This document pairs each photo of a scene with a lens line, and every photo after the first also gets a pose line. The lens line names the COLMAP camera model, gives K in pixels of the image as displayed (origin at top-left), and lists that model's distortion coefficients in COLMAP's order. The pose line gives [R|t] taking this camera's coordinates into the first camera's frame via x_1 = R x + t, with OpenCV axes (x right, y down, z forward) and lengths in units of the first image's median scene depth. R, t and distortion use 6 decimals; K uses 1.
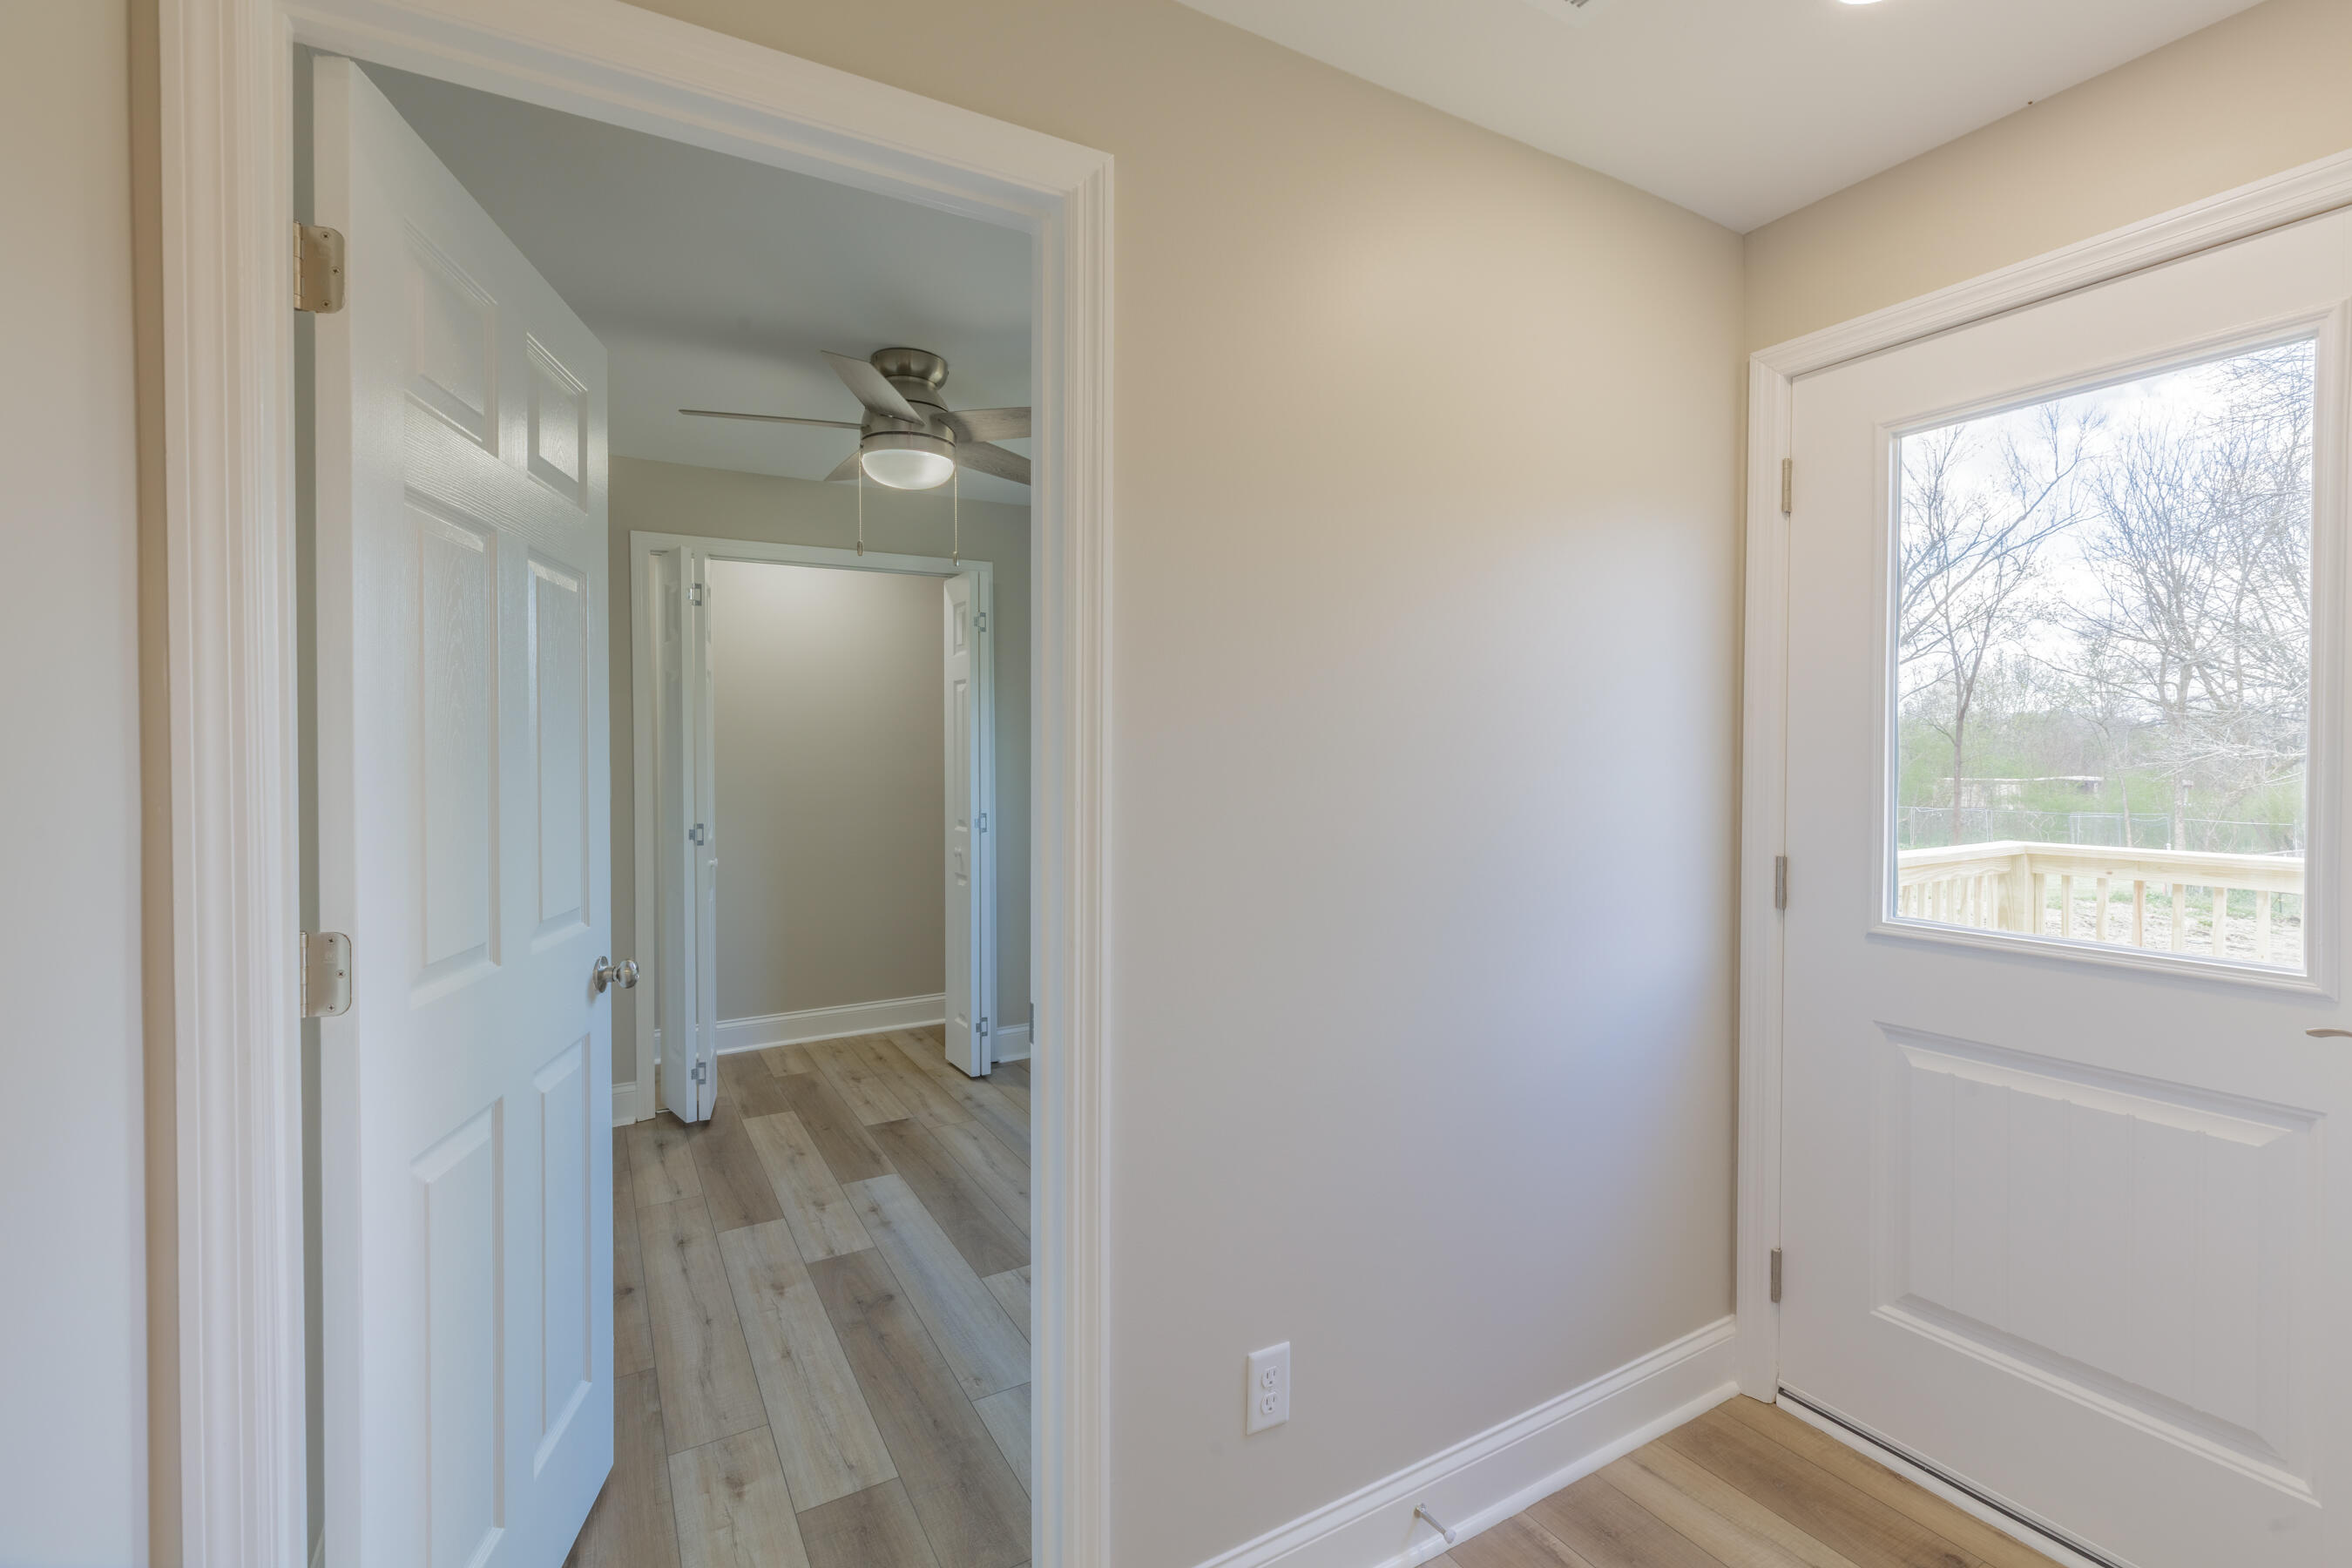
lens RADIAL K [[1040.9, 0, 1178.5], [0, 1040.9, 761.4], [0, 0, 1]] dist [0.001678, 0.000148]
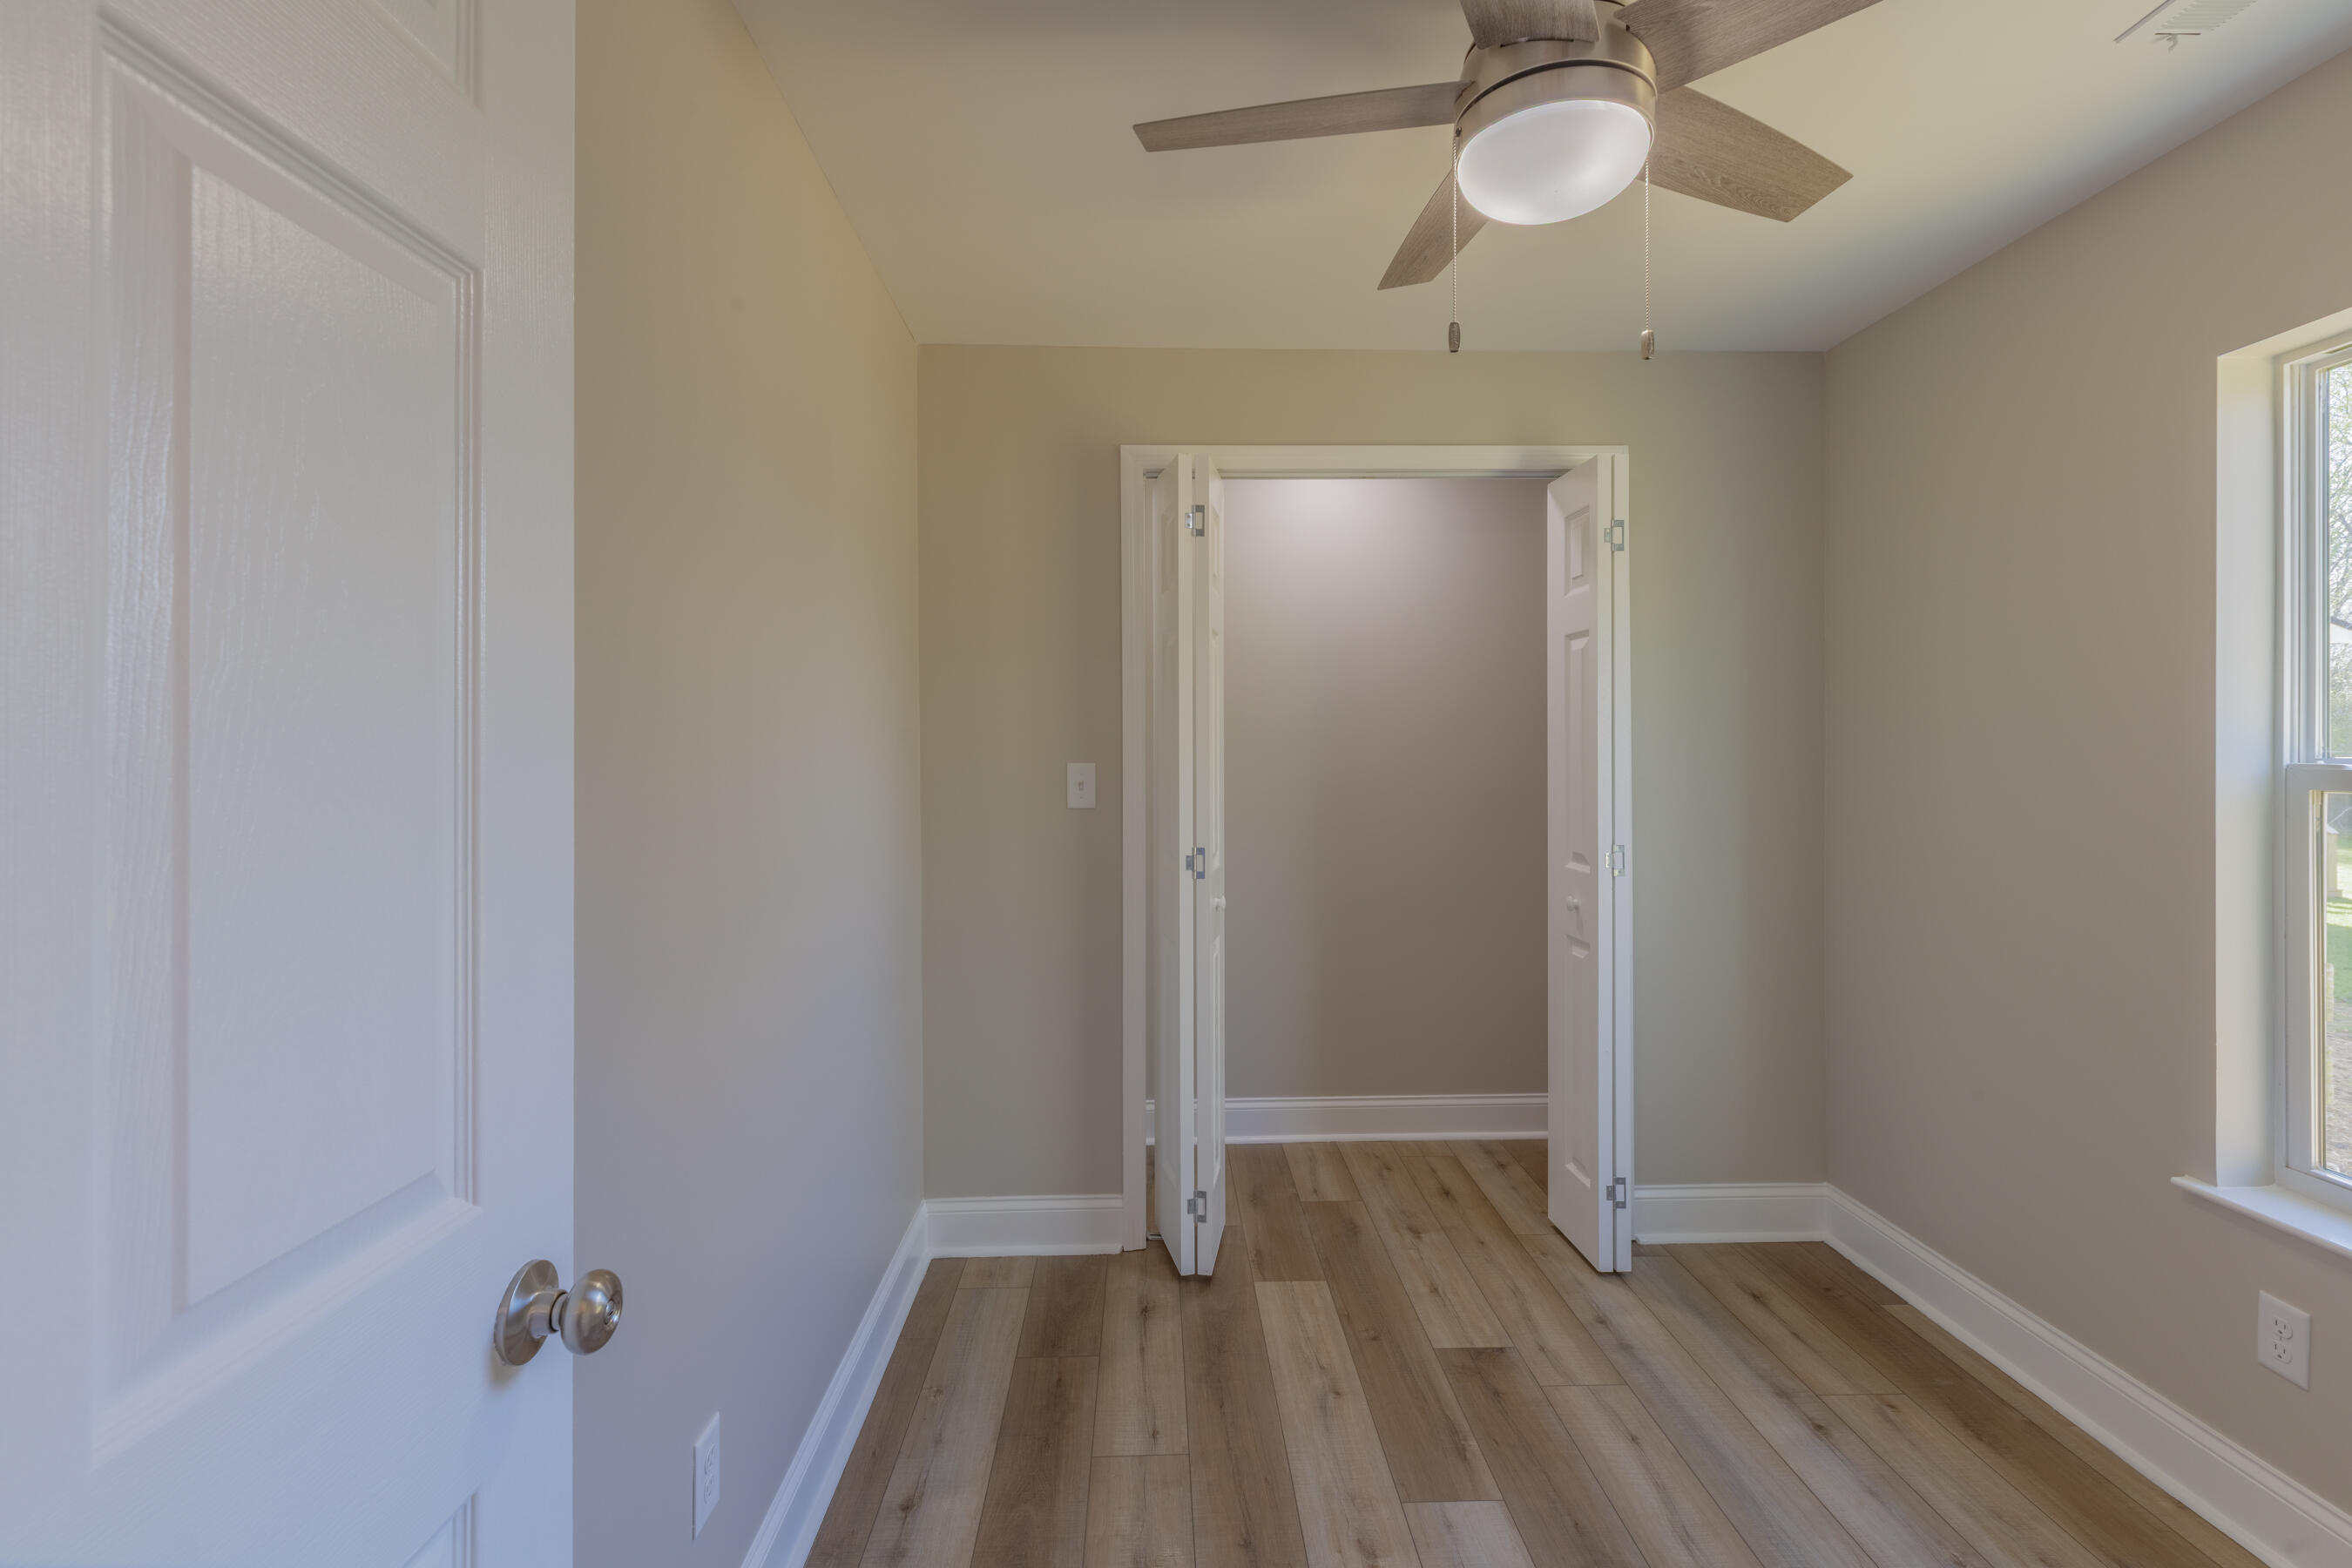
lens RADIAL K [[1061.6, 0, 1173.6], [0, 1061.6, 747.8], [0, 0, 1]] dist [0.003652, 0.000409]
pose [[0.877585, 0.000088, -0.479421, -0.125723], [-0.004080, 0.999965, -0.007284, -0.002228], [0.479404, 0.008349, 0.877555, 0.344274]]
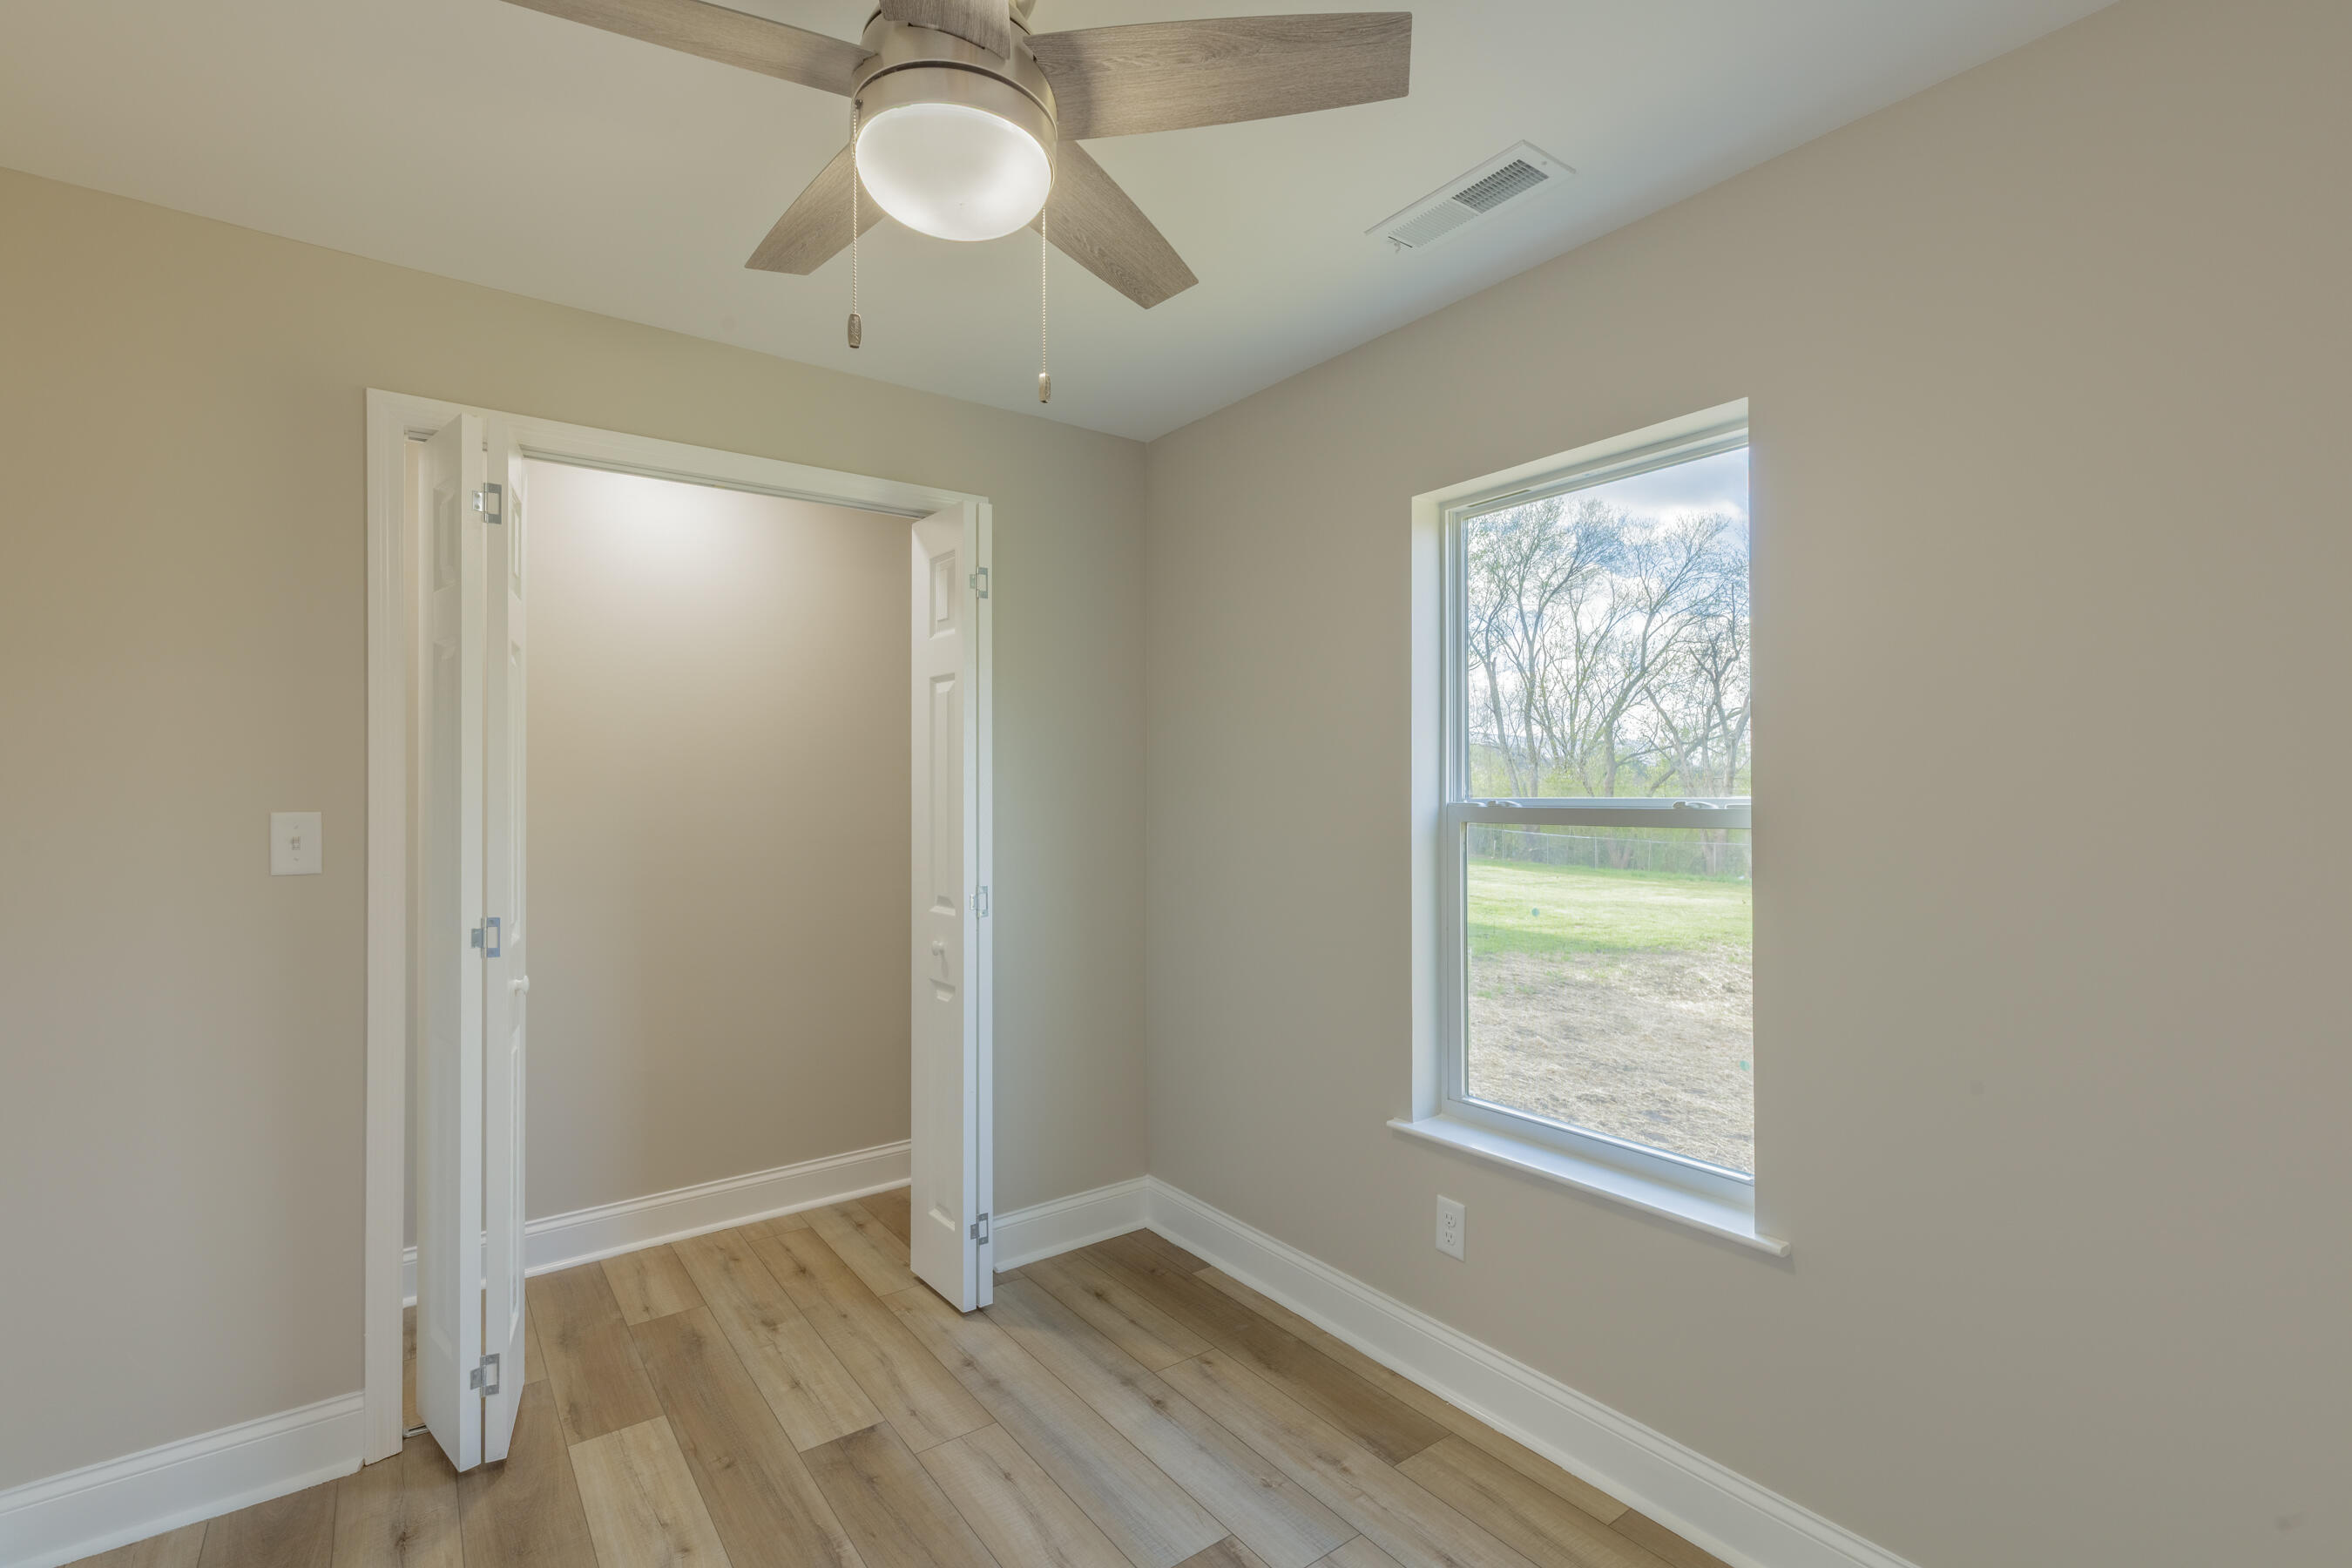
lens RADIAL K [[1059.4, 0, 1176.0], [0, 1059.4, 784.0], [0, 0, 1]] dist [0.005644, 0.000029]
pose [[0.993689, 0.000938, 0.112170, -0.153613], [0.000757, 0.999886, -0.015069, -0.002485], [-0.112171, 0.015059, 0.993575, 0.376255]]
